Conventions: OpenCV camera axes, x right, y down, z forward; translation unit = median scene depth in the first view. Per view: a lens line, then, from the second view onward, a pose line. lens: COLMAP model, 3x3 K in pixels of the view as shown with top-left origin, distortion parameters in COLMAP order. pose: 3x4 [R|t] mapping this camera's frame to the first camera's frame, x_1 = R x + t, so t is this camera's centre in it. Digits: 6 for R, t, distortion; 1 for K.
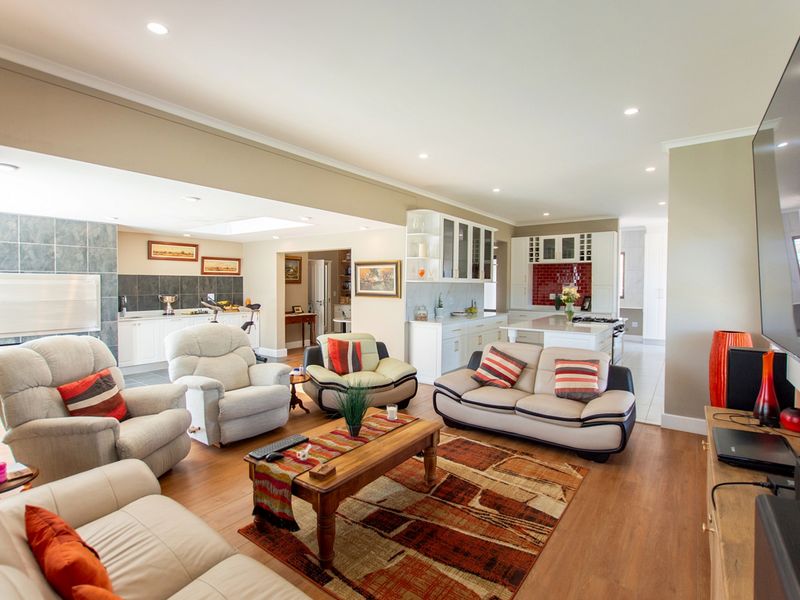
lens RADIAL K [[405.5, 0, 401.0], [0, 405.5, 285.1], [0, 0, 1]] dist [-0.002860, 0.000196]
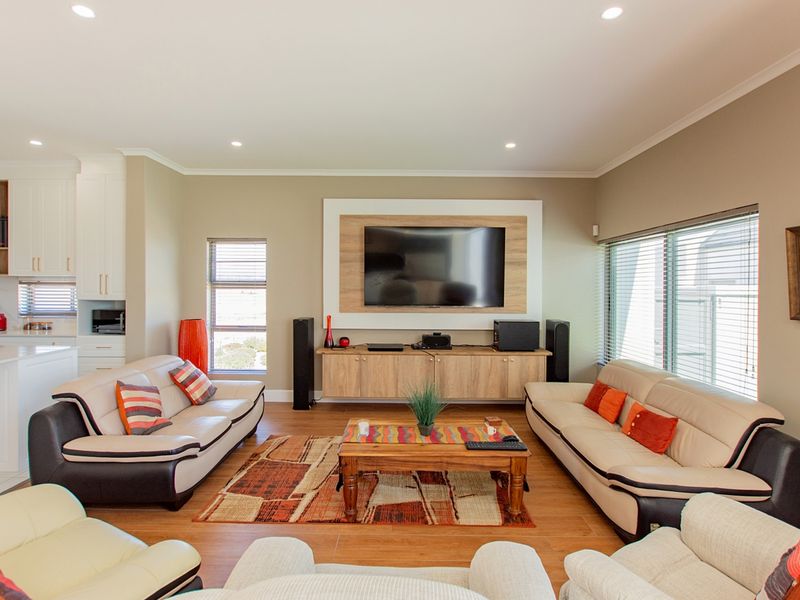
lens RADIAL K [[405.5, 0, 400.4], [0, 405.5, 295.5], [0, 0, 1]] dist [-0.002860, 0.000196]
pose [[-0.584675, -0.022338, 0.810960, -0.367526], [-0.005287, 0.999705, 0.023725, -0.001547], [-0.811250, 0.009583, -0.584620, 0.675793]]
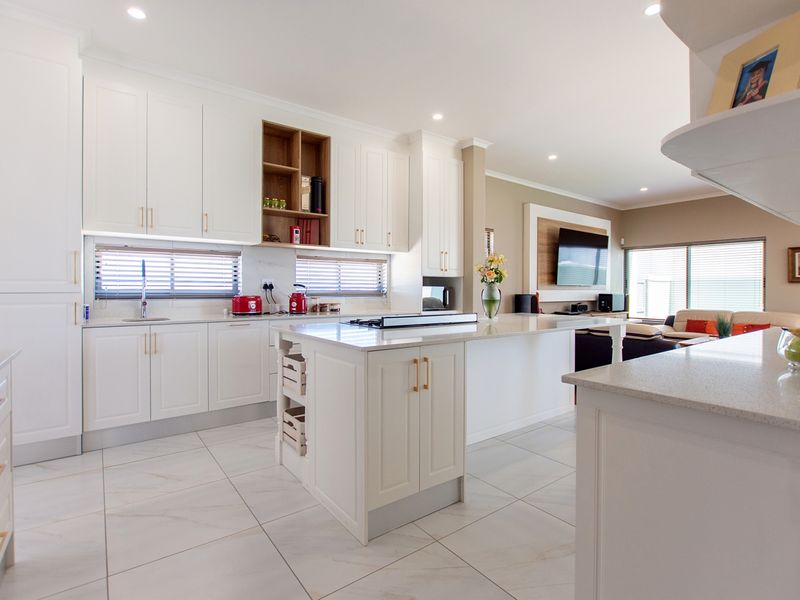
lens RADIAL K [[405.5, 0, 399.6], [0, 405.5, 296.3], [0, 0, 1]] dist [-0.002860, 0.000196]
pose [[-0.956541, -0.010574, 0.291405, 0.348249], [-0.004400, 0.999752, 0.021835, 0.043915], [-0.291564, 0.019604, -0.956350, 1.390110]]
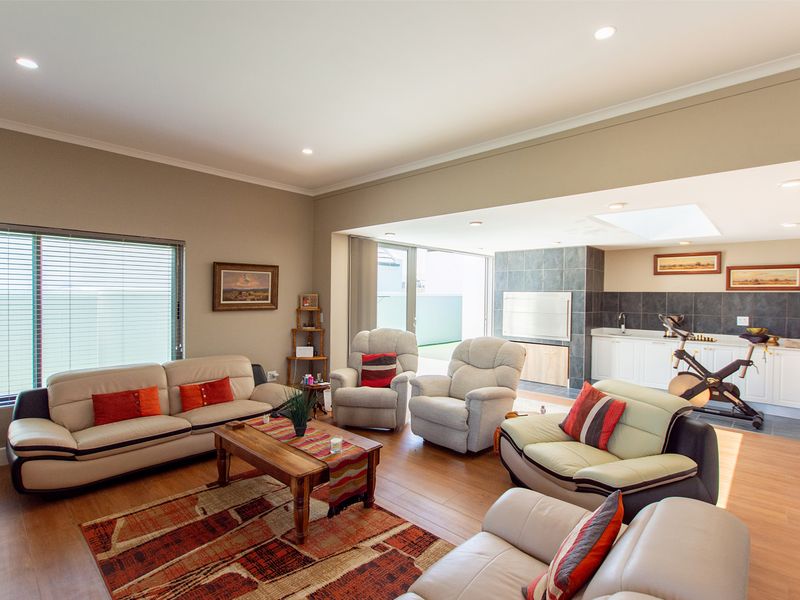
lens RADIAL K [[405.5, 0, 407.0], [0, 405.5, 296.9], [0, 0, 1]] dist [-0.002860, 0.000196]
pose [[-0.116731, -0.002285, -0.993161, 0.383757], [-0.017974, 0.999838, -0.000187, -0.003429], [0.993001, 0.017830, -0.116754, 0.578626]]
